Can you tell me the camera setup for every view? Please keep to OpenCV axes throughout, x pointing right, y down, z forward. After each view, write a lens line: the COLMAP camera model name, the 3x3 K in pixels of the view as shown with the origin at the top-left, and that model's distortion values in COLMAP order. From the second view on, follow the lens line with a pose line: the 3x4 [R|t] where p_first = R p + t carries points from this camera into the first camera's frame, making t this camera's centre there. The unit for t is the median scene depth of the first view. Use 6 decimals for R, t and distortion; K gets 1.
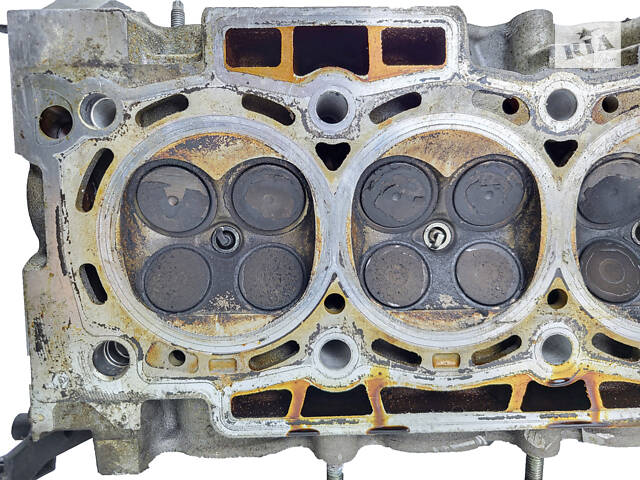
lens RADIAL K [[482.6, 0, 320.1], [0, 482.6, 196.4], [0, 0, 1]] dist [0.003723, -0.000247]
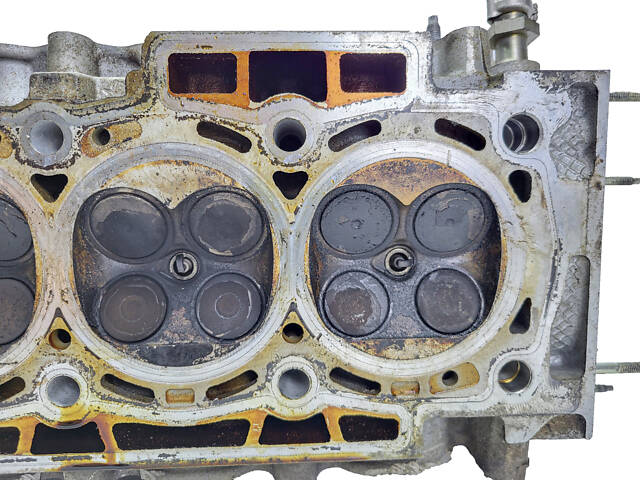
lens RADIAL K [[486.1, 0, 320.0], [0, 486.1, 240.0], [0, 0, 1]] dist [0.001211, -0.002611]
pose [[0.999768, -0.000688, 0.021520, 0.530312], [0.000003, 0.999494, 0.031807, -0.009093], [-0.021531, -0.031800, 0.999262, 0.013295]]
